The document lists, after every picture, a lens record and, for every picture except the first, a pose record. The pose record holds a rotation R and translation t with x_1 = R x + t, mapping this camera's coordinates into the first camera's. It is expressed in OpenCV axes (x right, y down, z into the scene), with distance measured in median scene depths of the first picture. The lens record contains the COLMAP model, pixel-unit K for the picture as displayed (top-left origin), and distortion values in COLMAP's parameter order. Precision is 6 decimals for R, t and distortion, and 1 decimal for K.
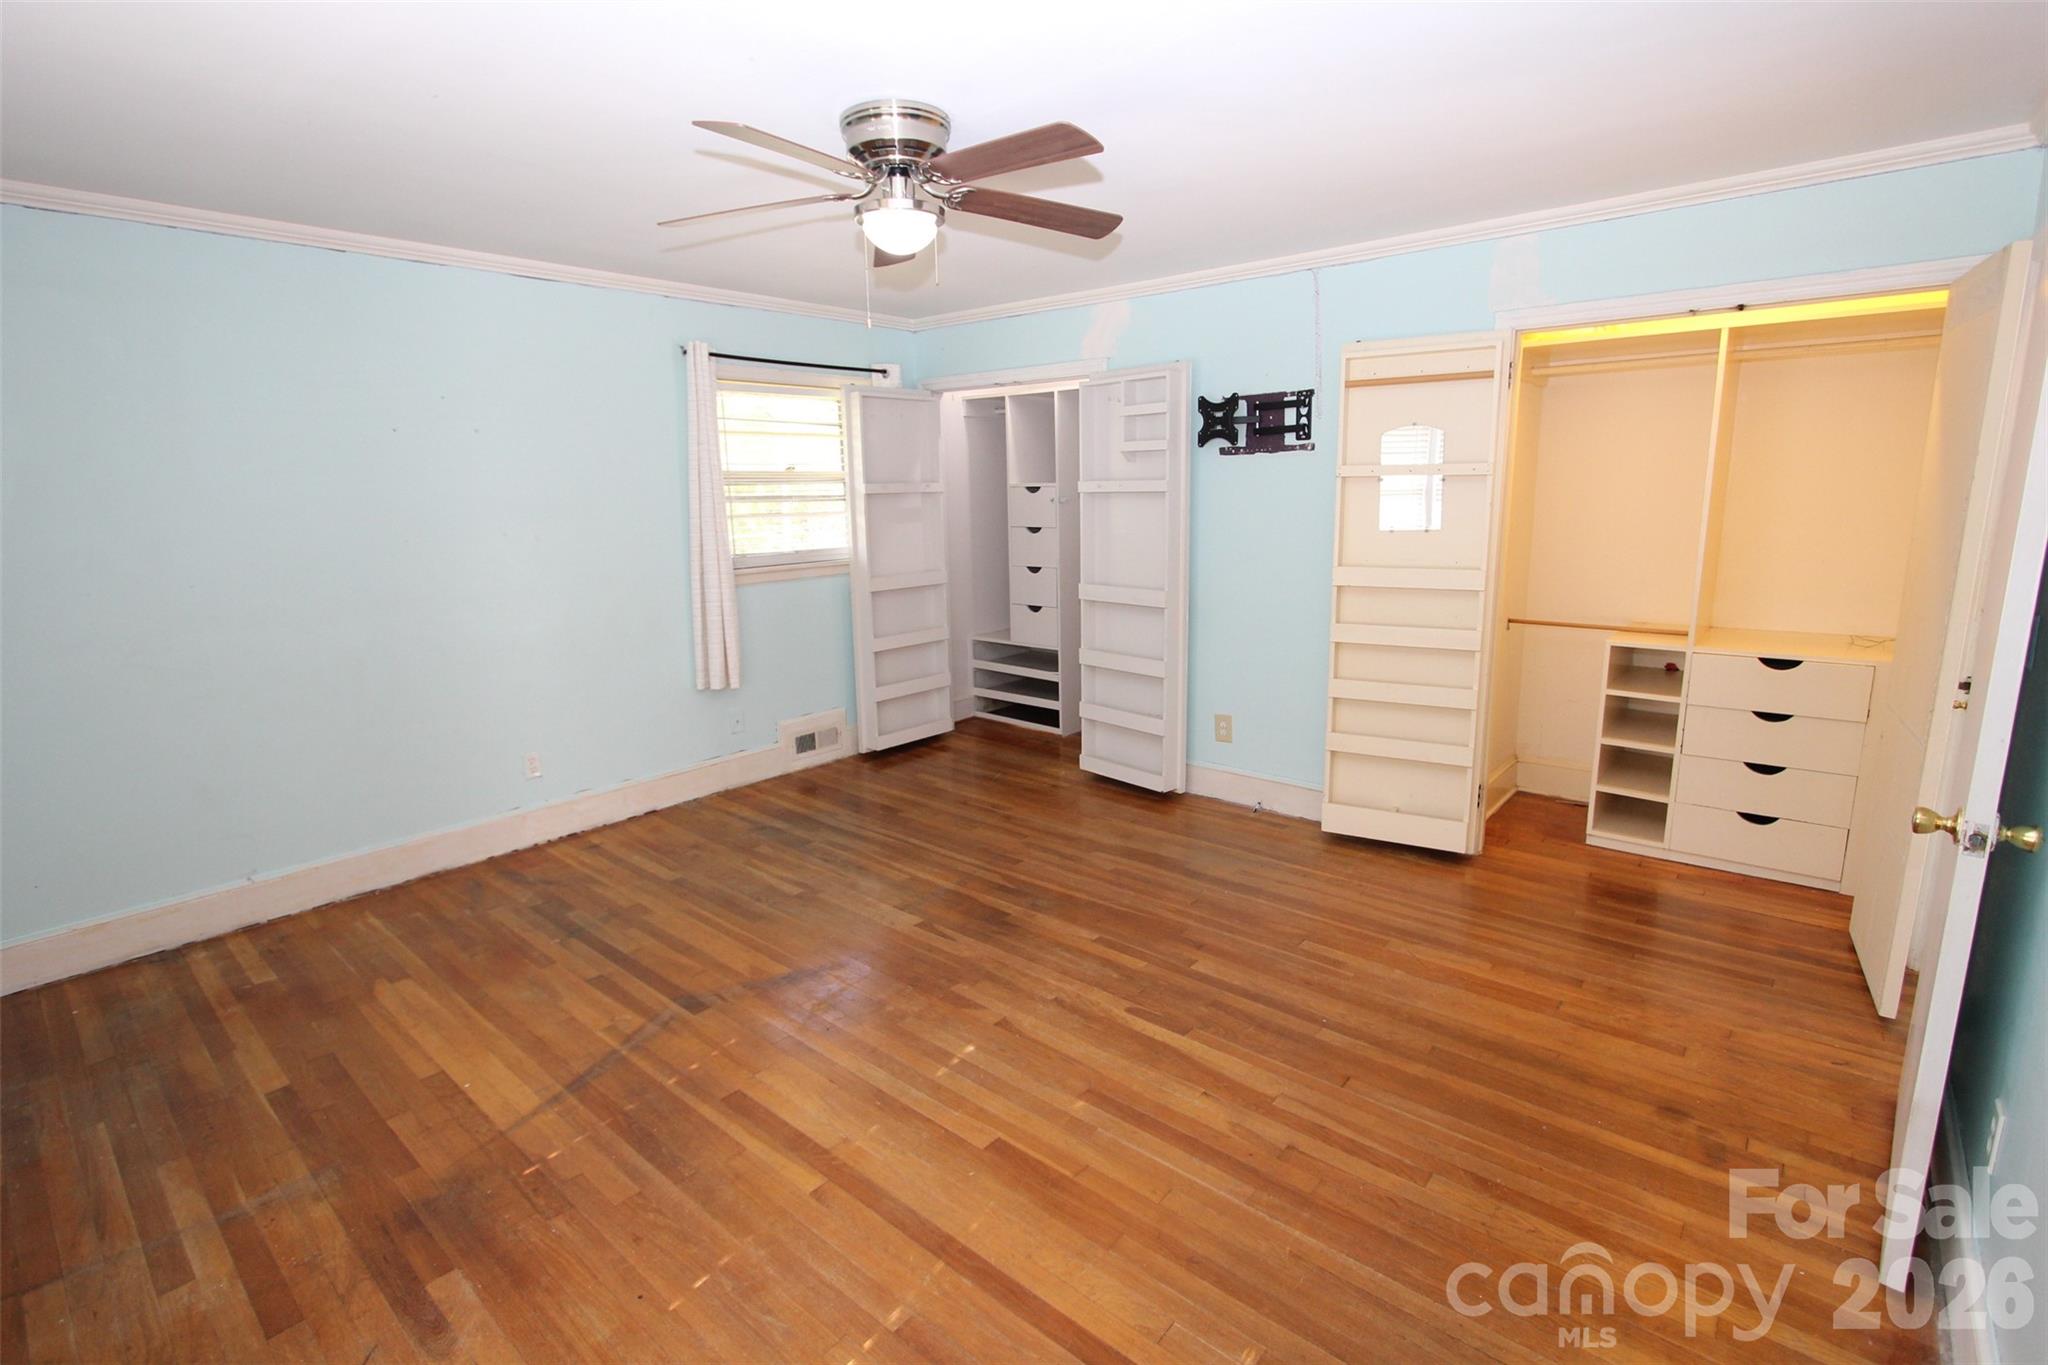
lens RADIAL K [[944.7, 0, 1050.8], [0, 944.7, 674.3], [0, 0, 1]] dist [-0.016014, 0.000285]
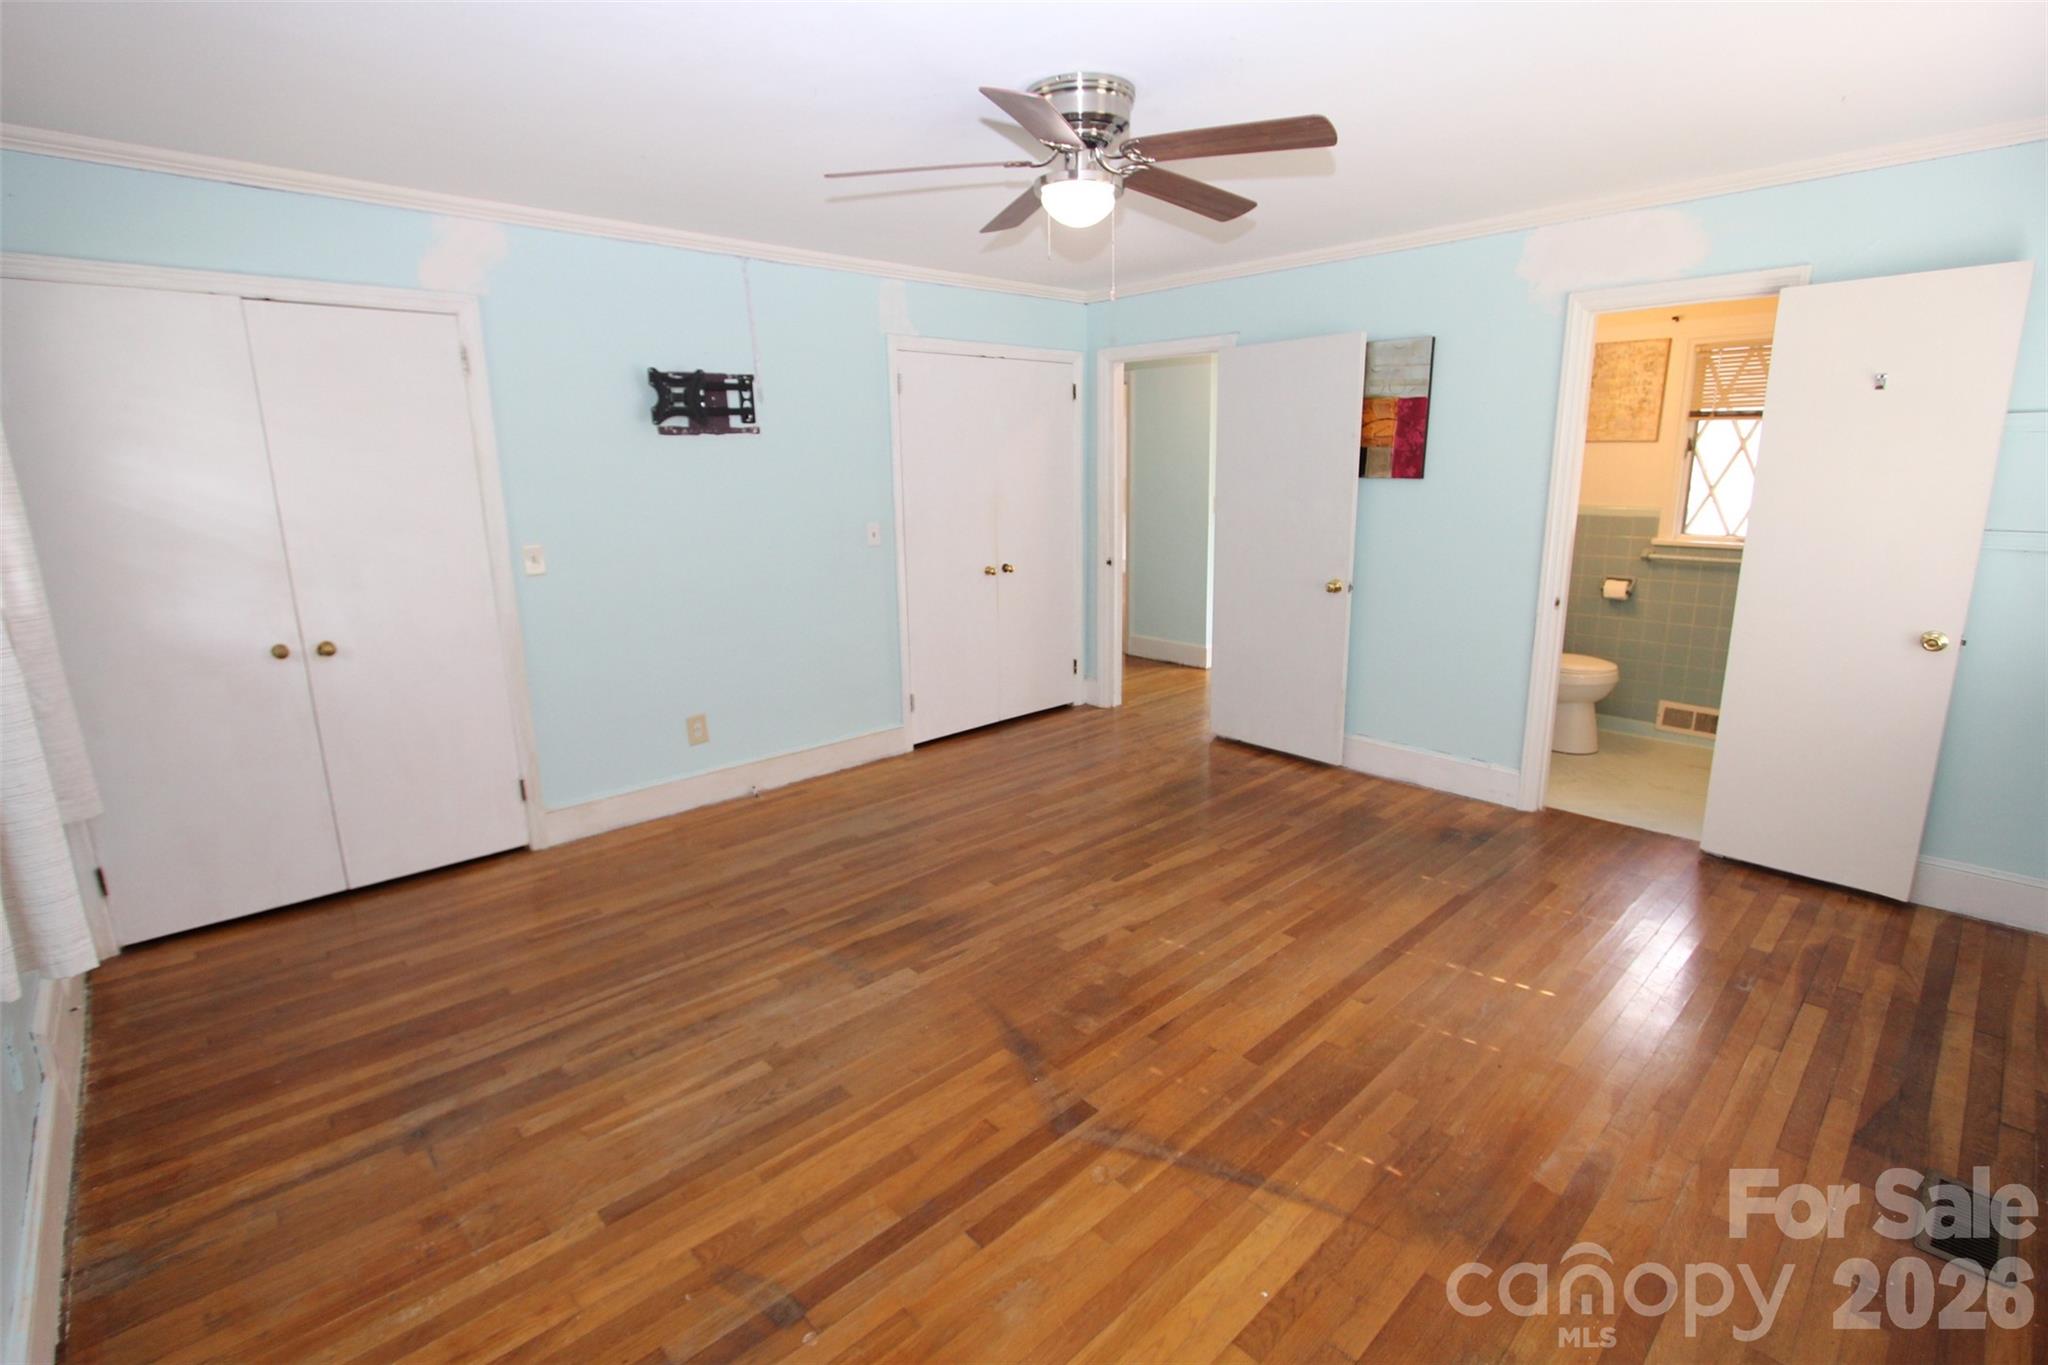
lens RADIAL K [[944.7, 0, 1020.5], [0, 944.7, 673.8], [0, 0, 1]] dist [-0.016014, 0.000285]
pose [[0.126892, -0.205807, 0.970331, -0.824952], [0.204377, 0.962673, 0.177456, -0.118352], [-0.970633, 0.175795, 0.164218, 0.651843]]
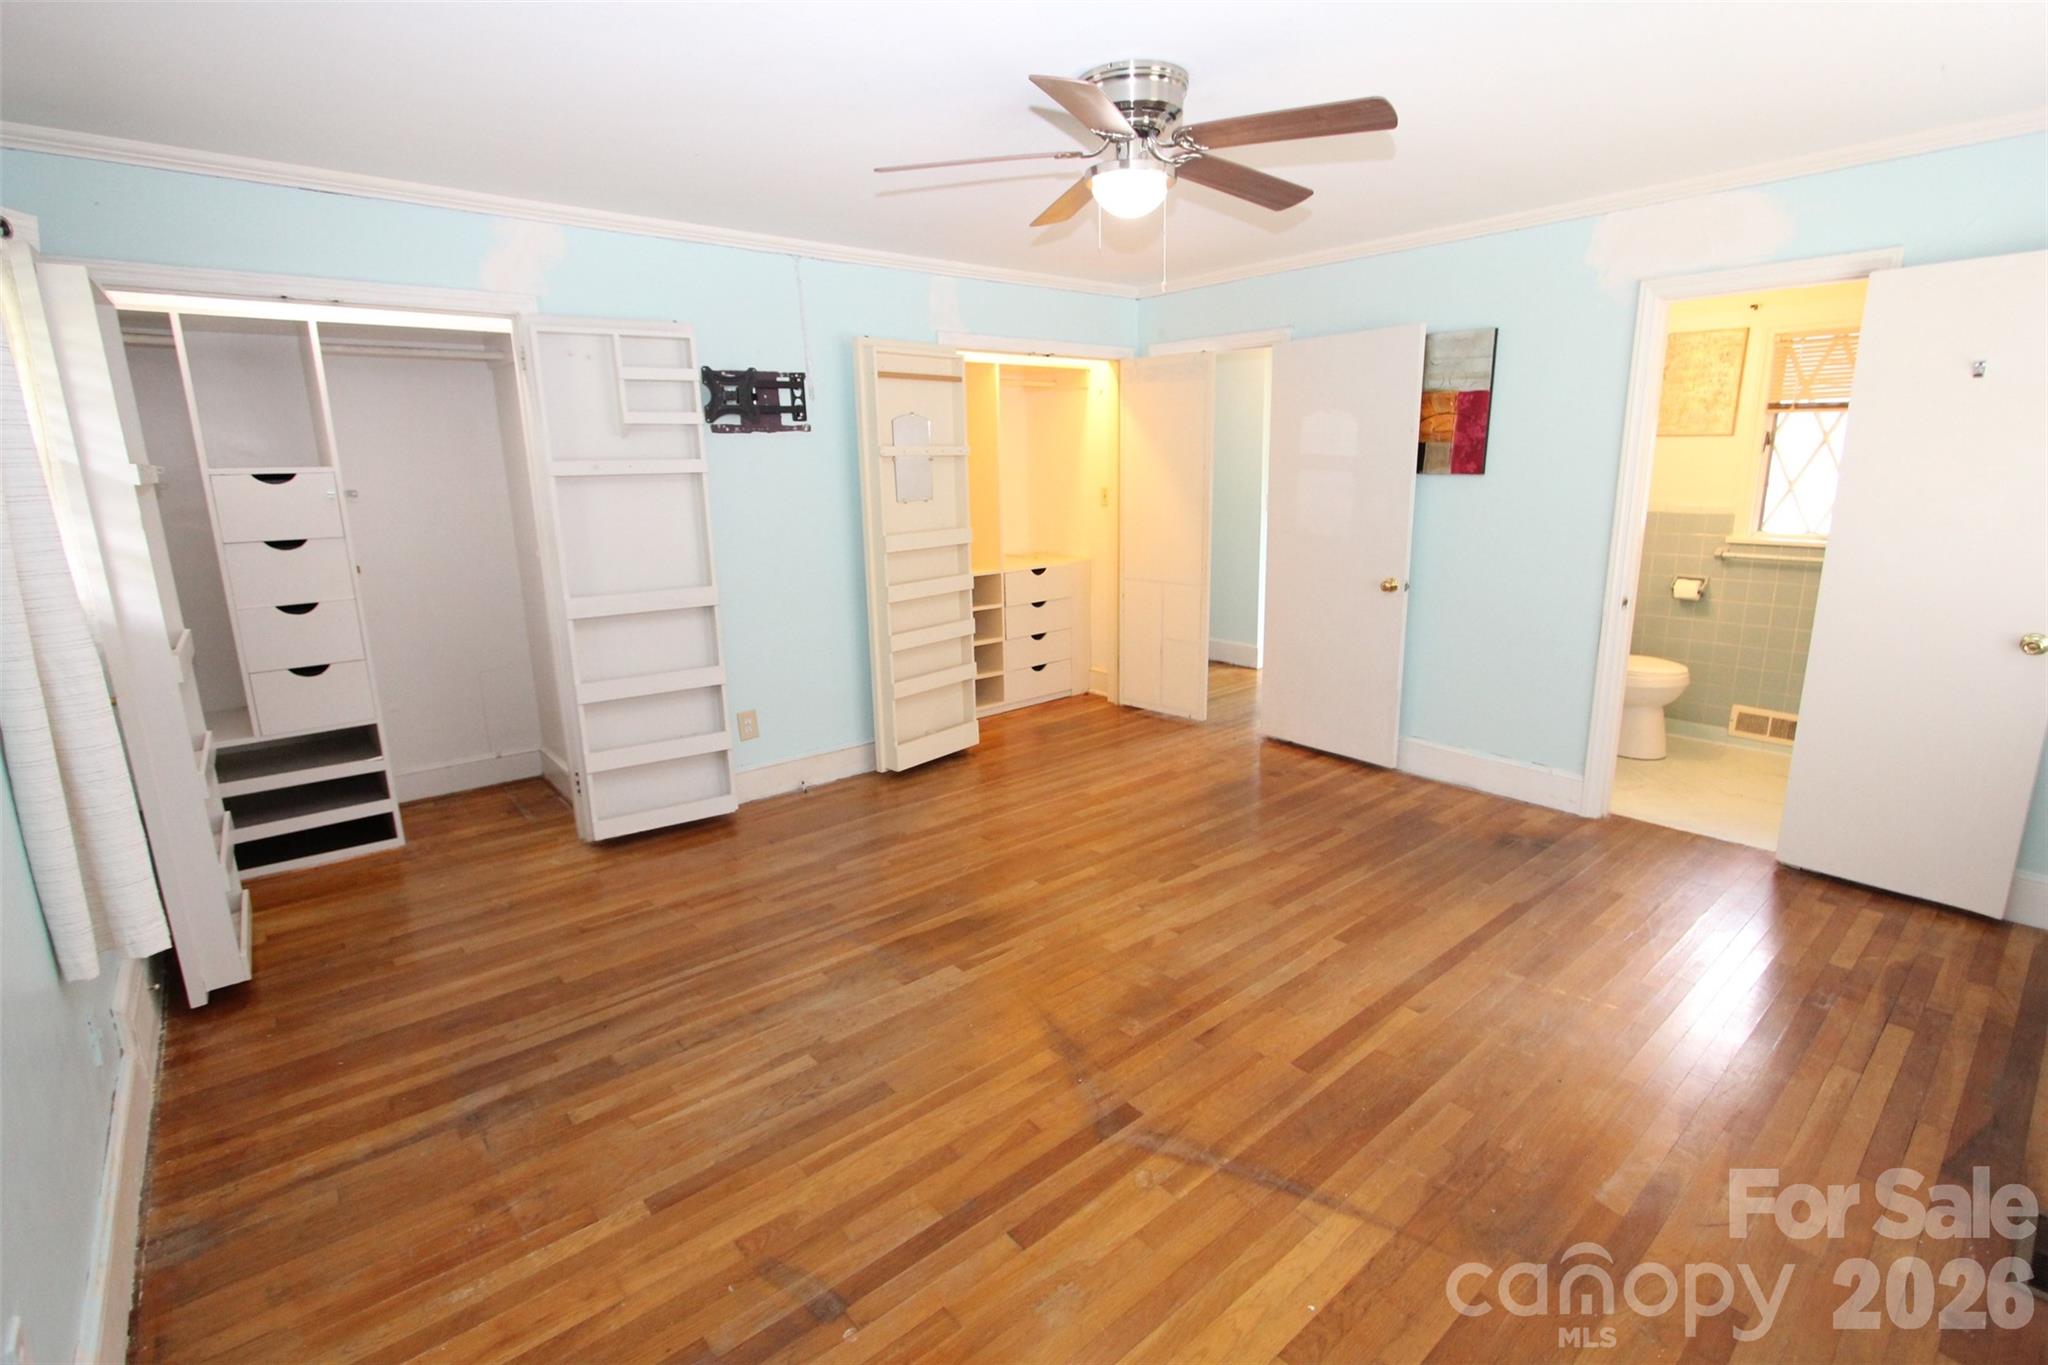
lens RADIAL K [[944.7, 0, 1023.9], [0, 944.7, 676.5], [0, 0, 1]] dist [-0.016014, 0.000285]
pose [[0.175325, -0.208393, 0.962202, -0.819154], [0.205665, 0.963530, 0.171206, -0.115938], [-0.962789, 0.167874, 0.211790, 0.651529]]
